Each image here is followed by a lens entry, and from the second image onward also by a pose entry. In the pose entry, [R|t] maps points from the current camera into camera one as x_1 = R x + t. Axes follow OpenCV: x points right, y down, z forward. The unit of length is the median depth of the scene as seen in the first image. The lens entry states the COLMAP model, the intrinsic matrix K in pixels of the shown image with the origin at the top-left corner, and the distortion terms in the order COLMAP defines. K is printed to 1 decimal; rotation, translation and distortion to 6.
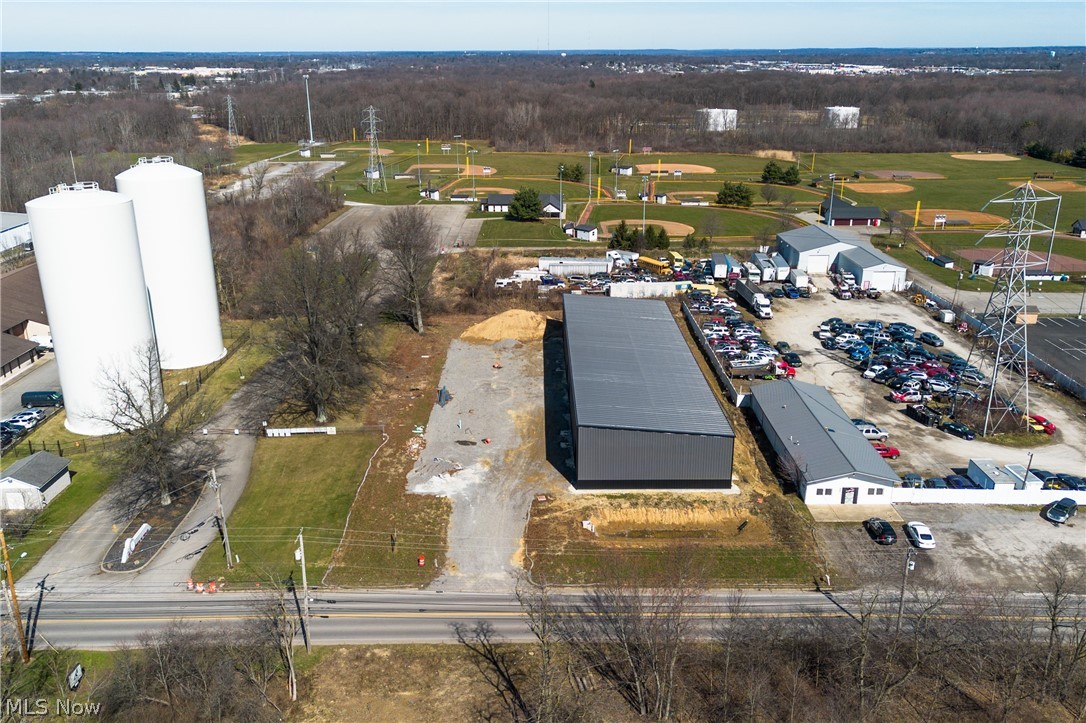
lens RADIAL K [[899.3, 0, 536.4], [0, 899.3, 362.4], [0, 0, 1]] dist [0.089817, -0.101939]
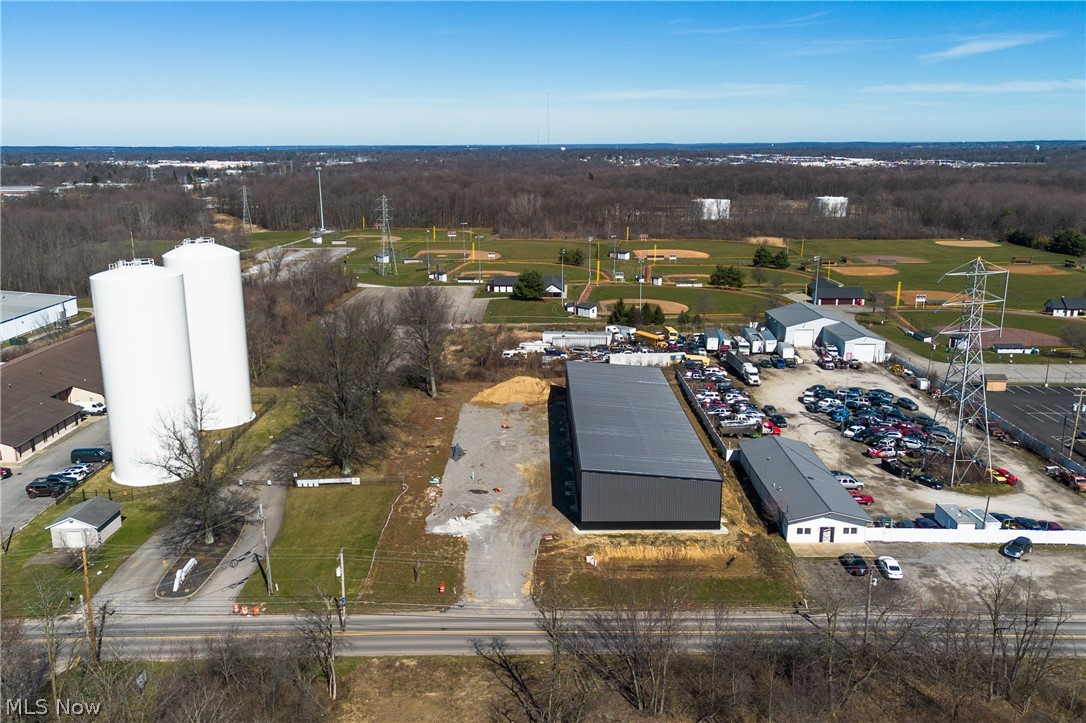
lens RADIAL K [[899.3, 0, 536.4], [0, 899.3, 362.4], [0, 0, 1]] dist [0.089817, -0.101939]
pose [[1.000000, -0.000644, -0.000320, -0.006628], [0.000611, 0.995541, -0.094327, 0.031495], [0.000380, 0.094326, 0.995541, -0.091702]]
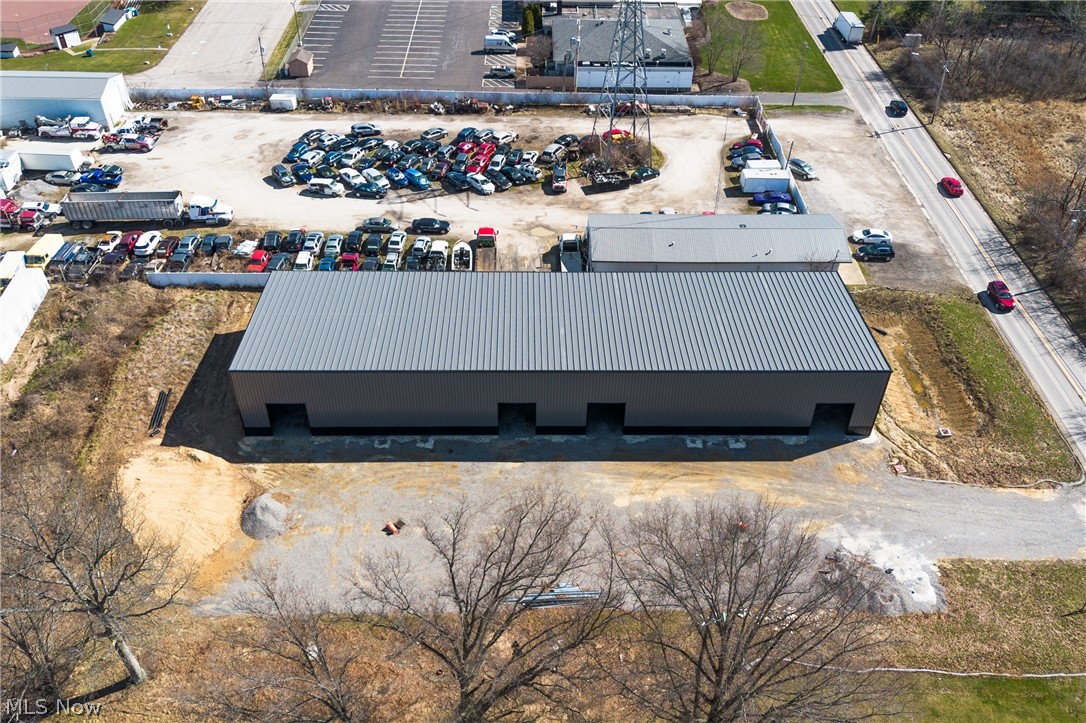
lens RADIAL K [[899.3, 0, 536.4], [0, 899.3, 362.4], [0, 0, 1]] dist [0.089817, -0.101939]
pose [[-0.011394, -0.648866, 0.760817, -0.420344], [0.320626, 0.718321, 0.617425, -0.403611], [-0.947137, 0.250973, 0.199859, 0.852370]]
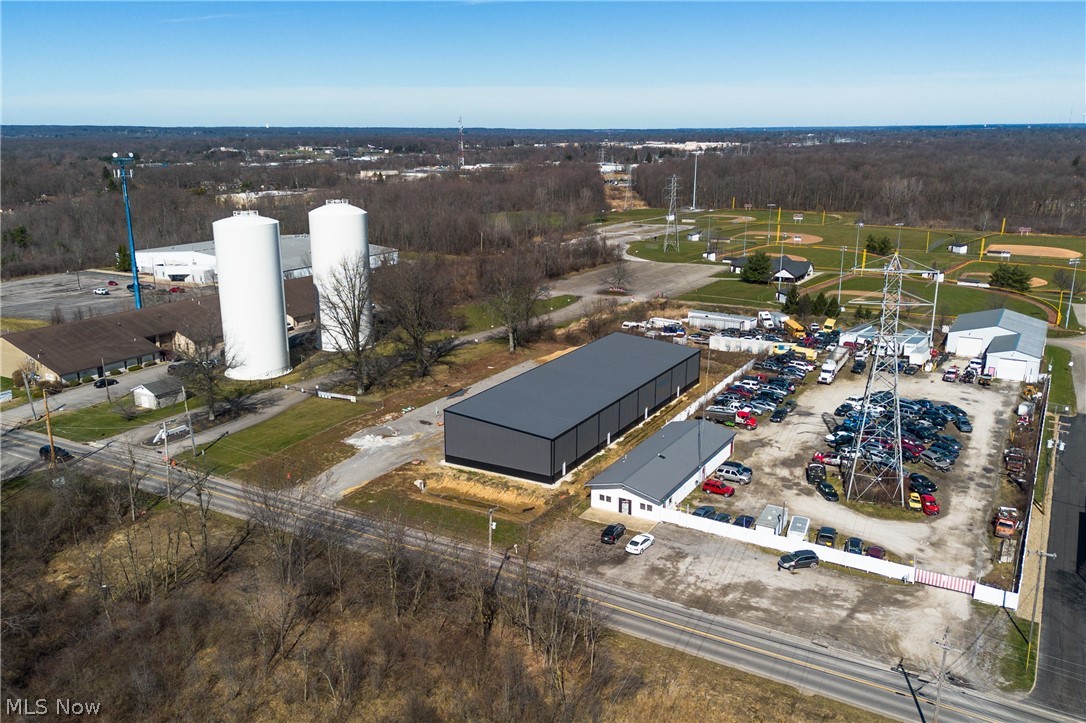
lens RADIAL K [[899.3, 0, 536.4], [0, 899.3, 362.4], [0, 0, 1]] dist [0.089817, -0.101939]
pose [[0.865171, 0.129479, -0.484473, 0.579441], [-0.165550, 0.985675, -0.032211, 0.017506], [0.473363, 0.108073, 0.874213, -0.047205]]
